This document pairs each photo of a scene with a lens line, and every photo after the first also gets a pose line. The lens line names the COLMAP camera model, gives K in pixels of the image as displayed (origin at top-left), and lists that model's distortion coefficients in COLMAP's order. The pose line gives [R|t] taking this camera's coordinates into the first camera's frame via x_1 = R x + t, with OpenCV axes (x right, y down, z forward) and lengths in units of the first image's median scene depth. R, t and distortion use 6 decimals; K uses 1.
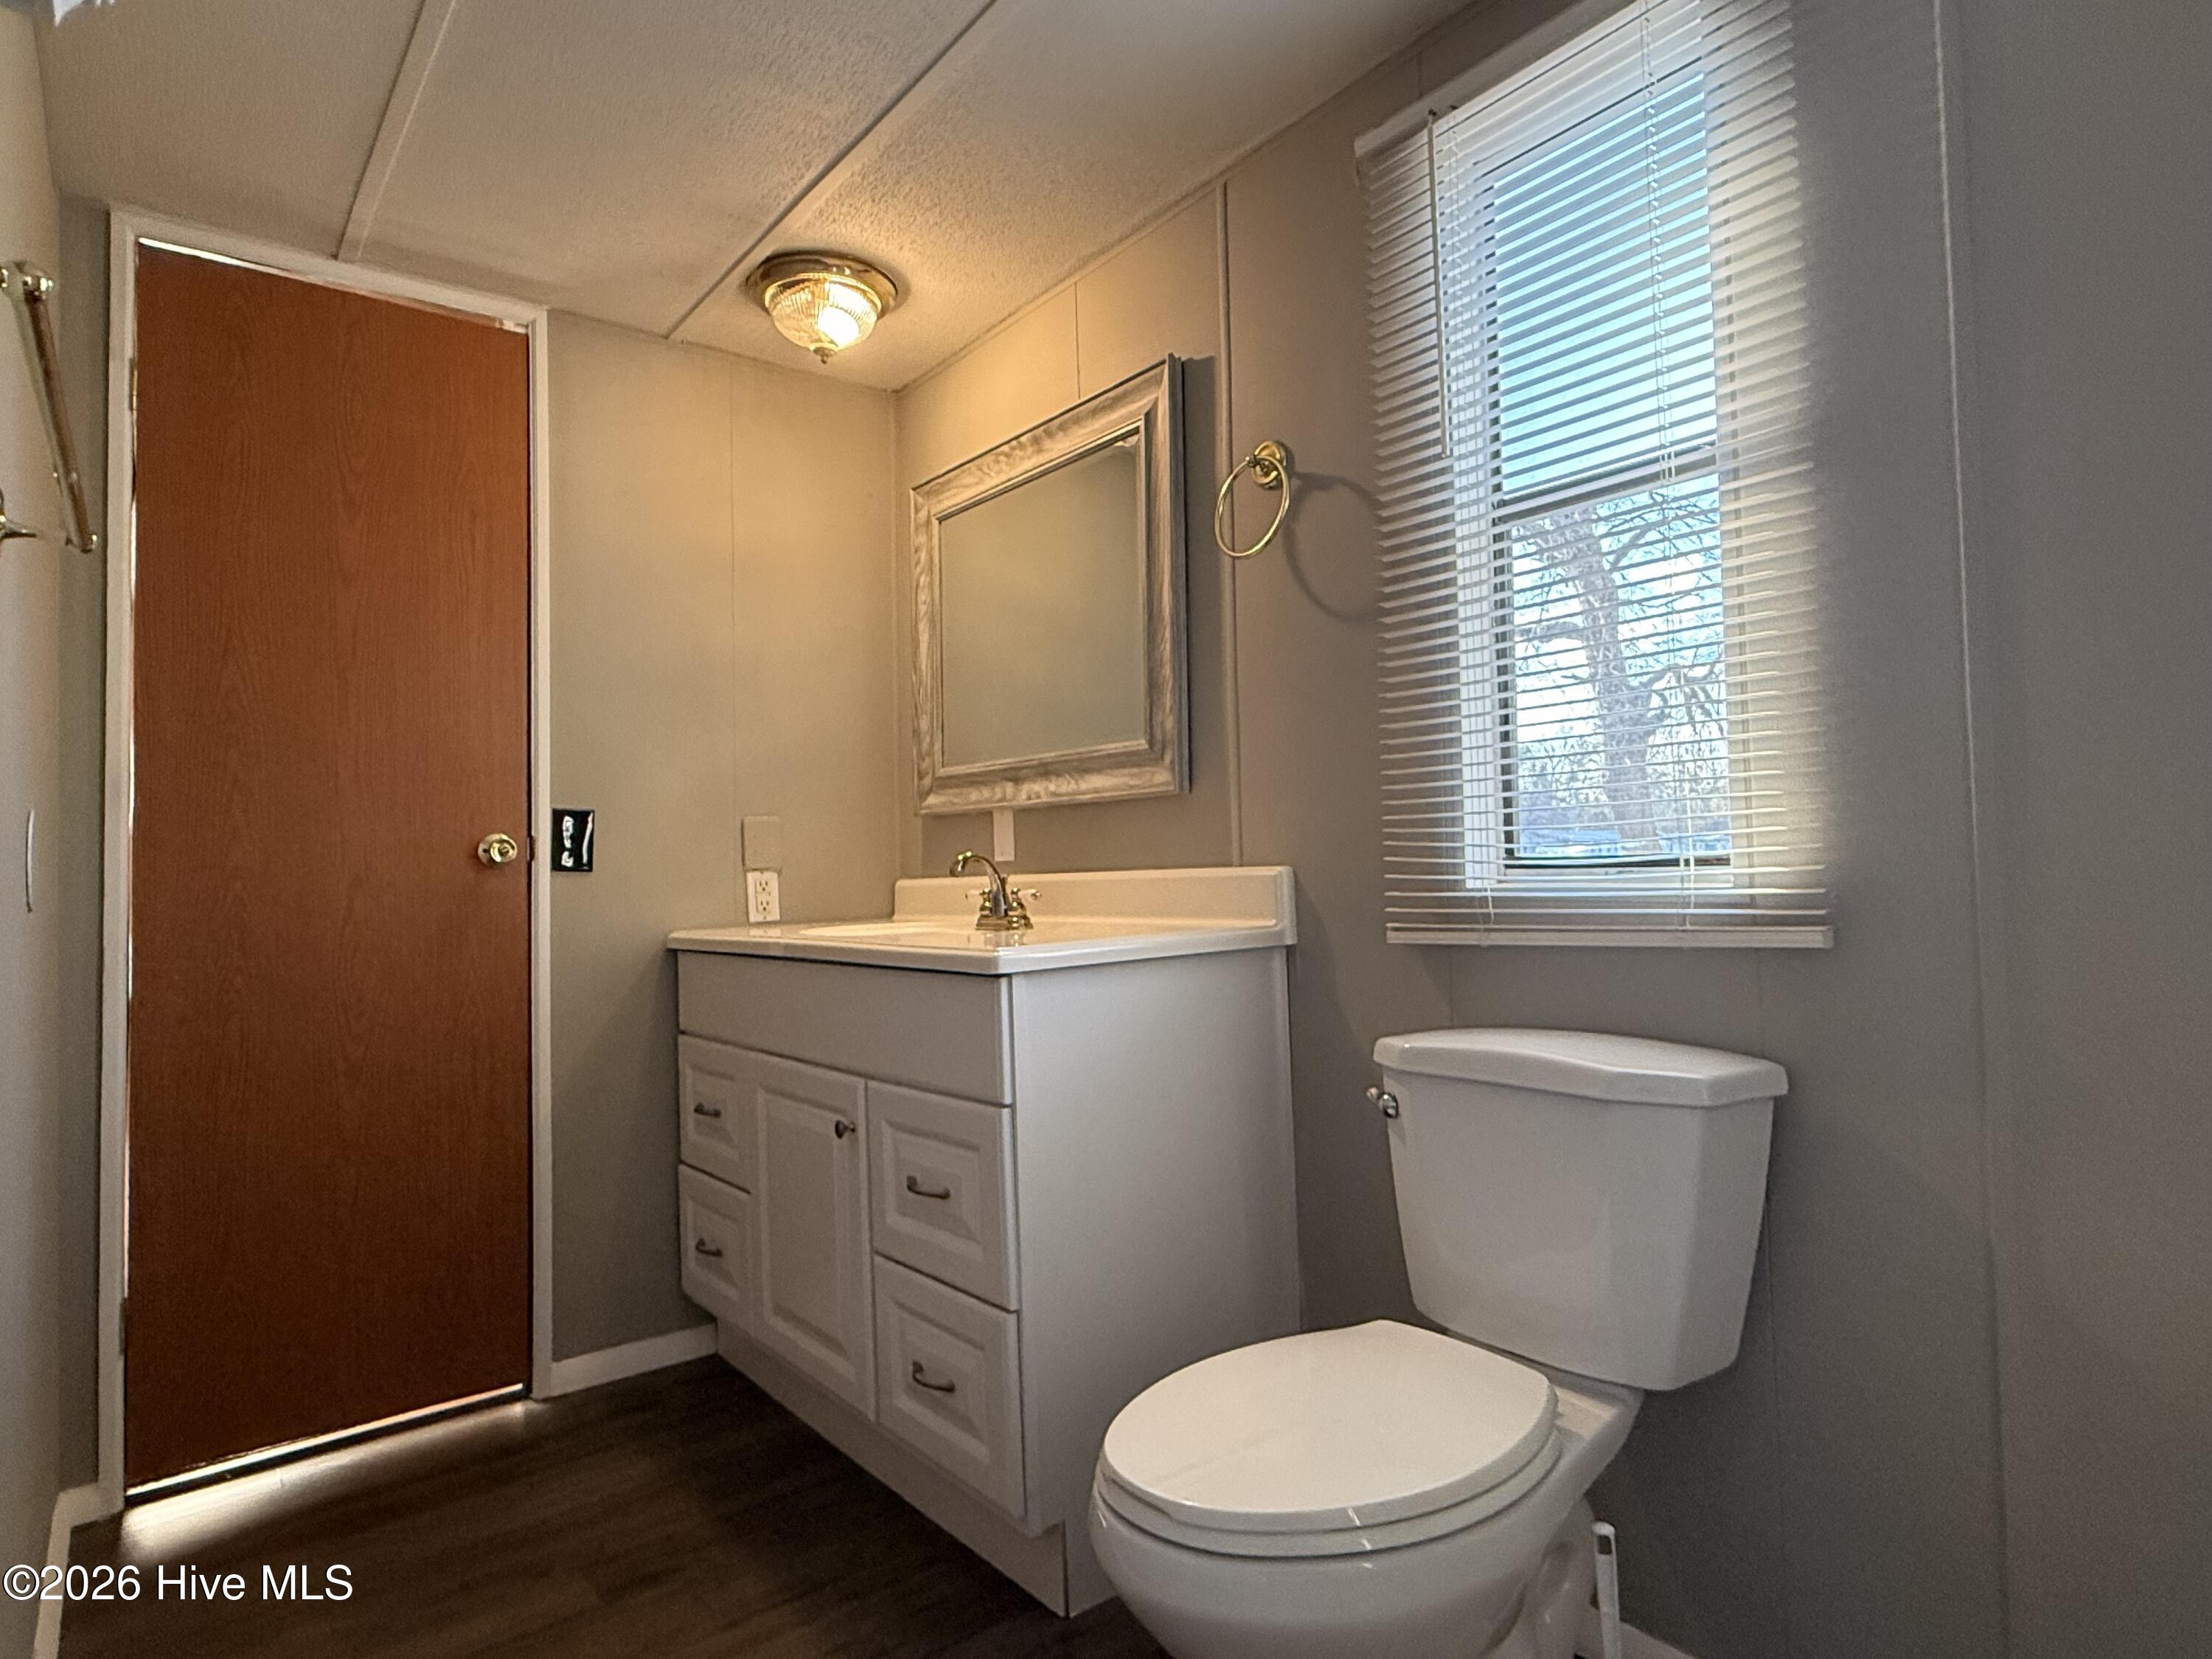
lens RADIAL K [[1227.8, 0, 1110.3], [0, 1227.8, 831.1], [0, 0, 1]] dist [-0.000030, 0.001605]
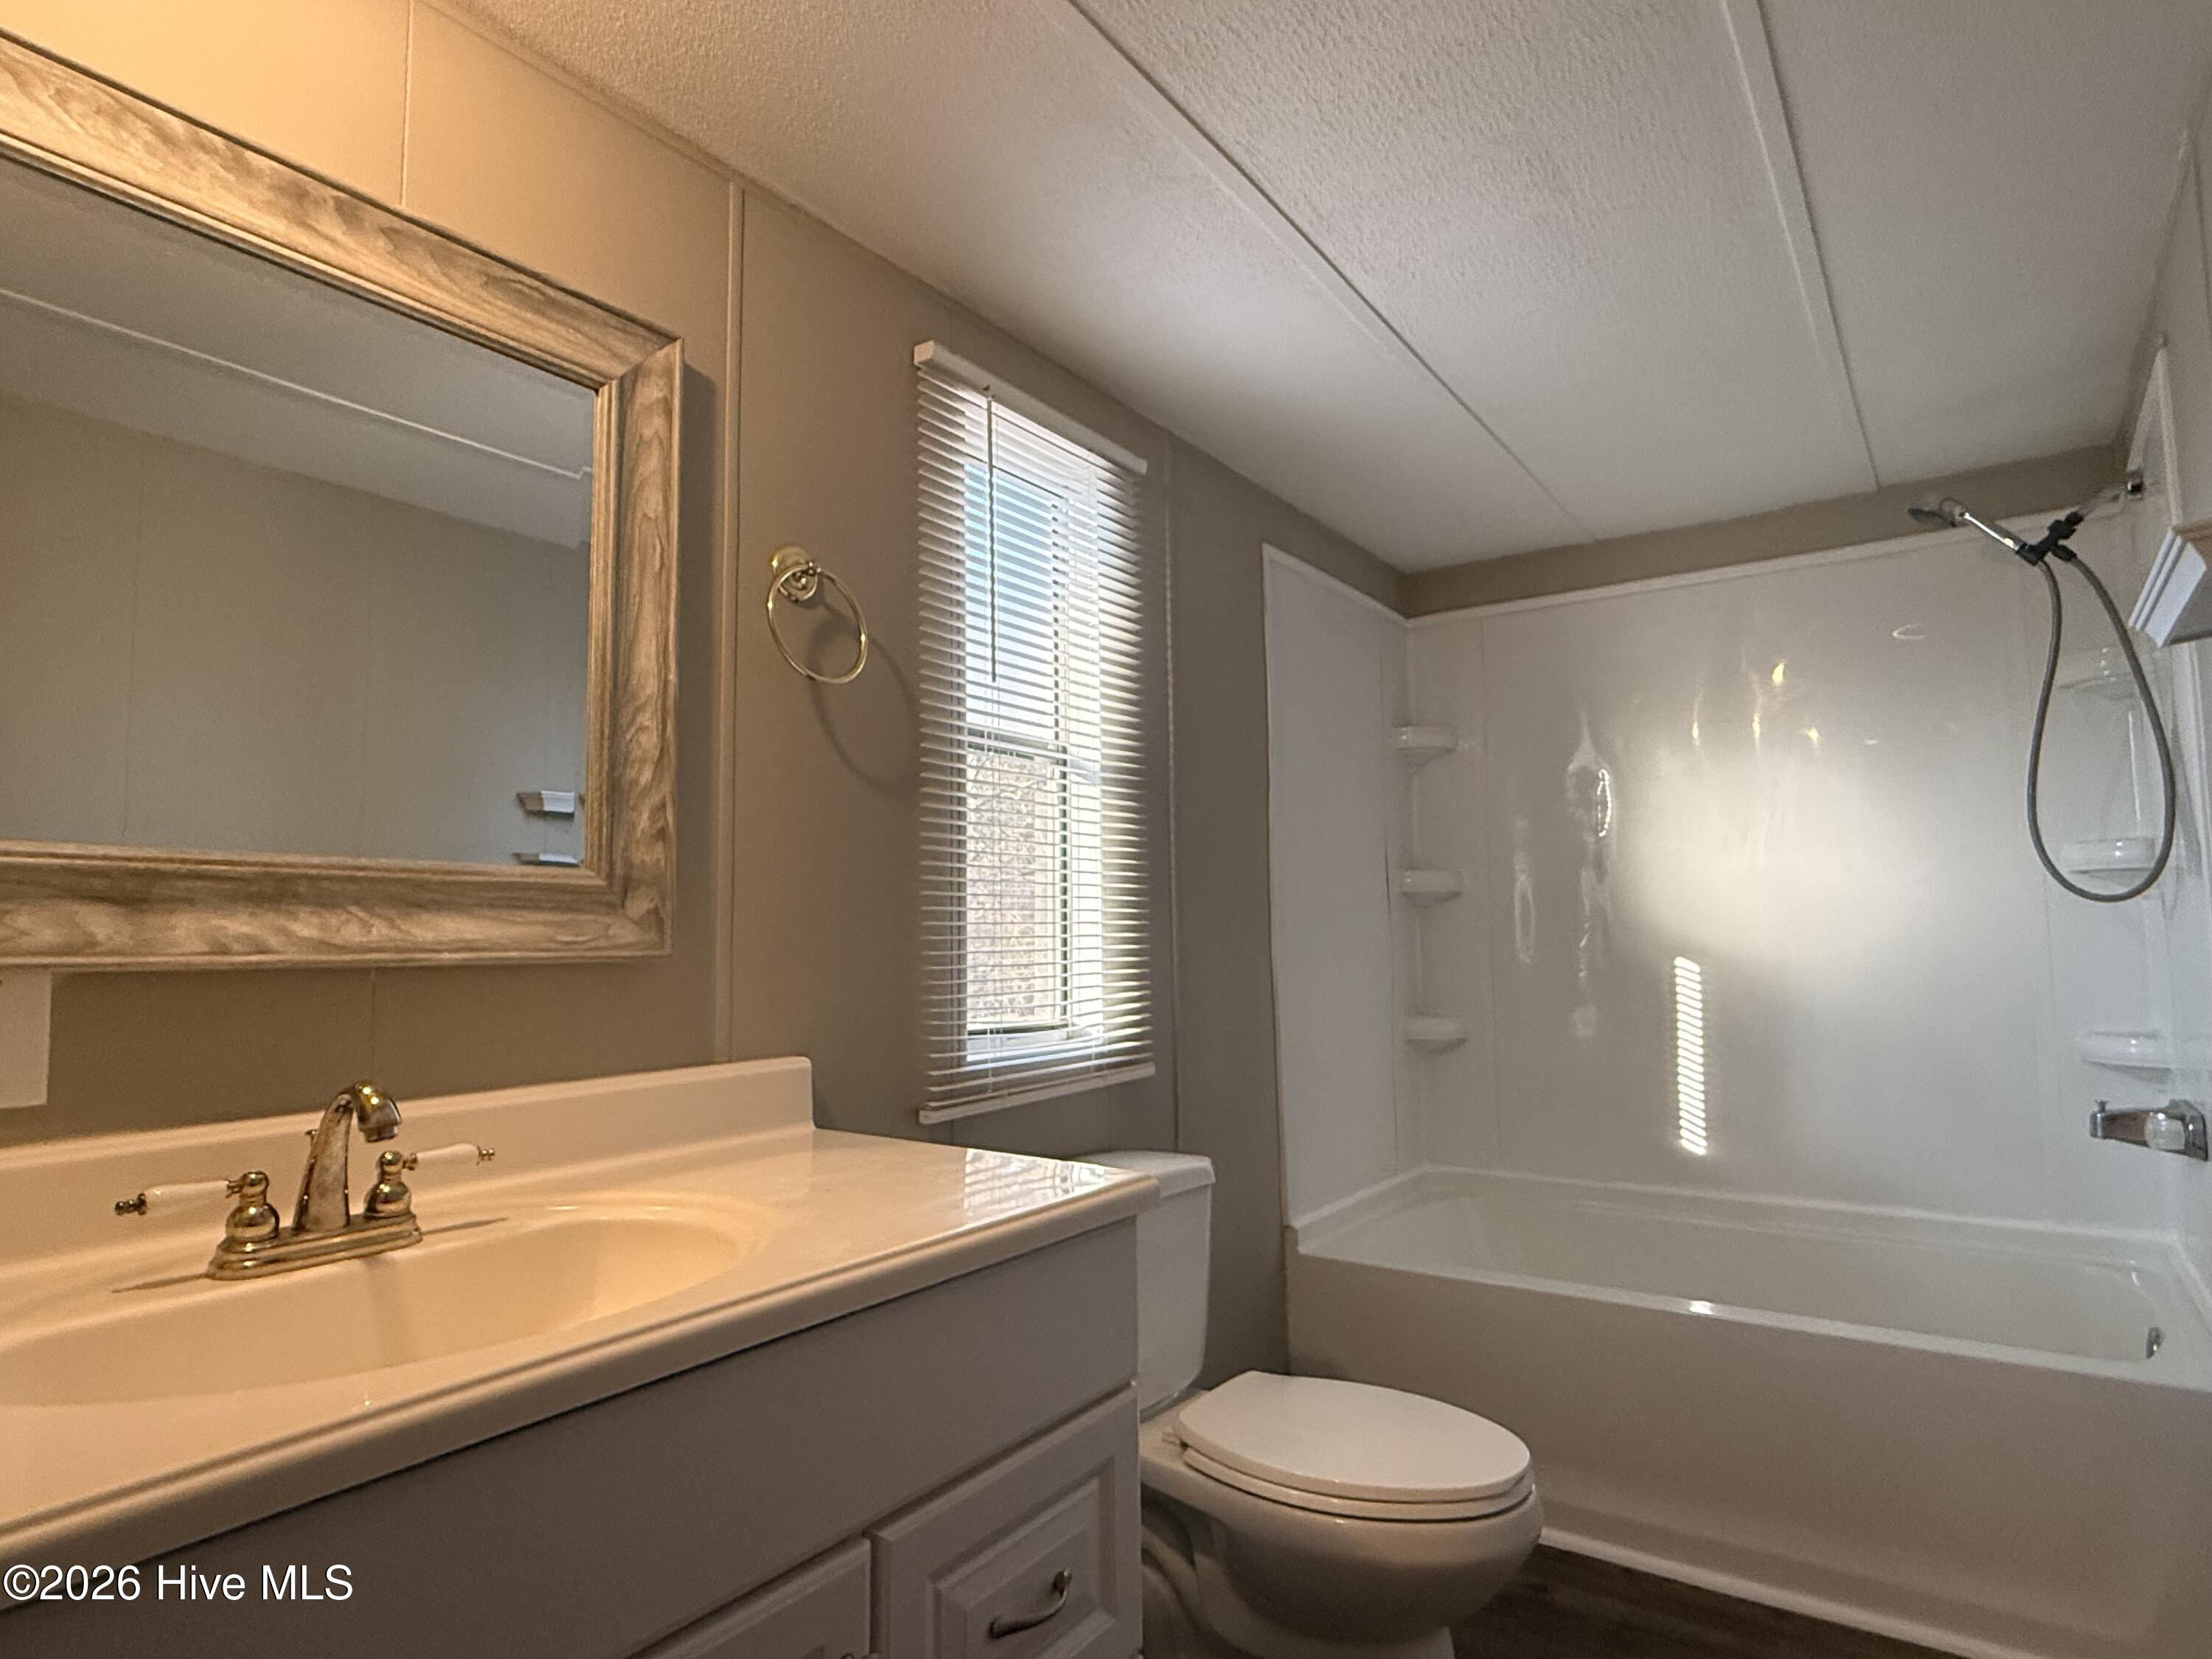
lens RADIAL K [[1227.8, 0, 1110.2], [0, 1227.8, 826.2], [0, 0, 1]] dist [-0.000030, 0.001605]
pose [[-0.274091, 0.119947, 0.954194, -0.651147], [-0.010194, 0.991773, -0.127599, -0.019996], [-0.961650, -0.044701, -0.270614, 0.927392]]
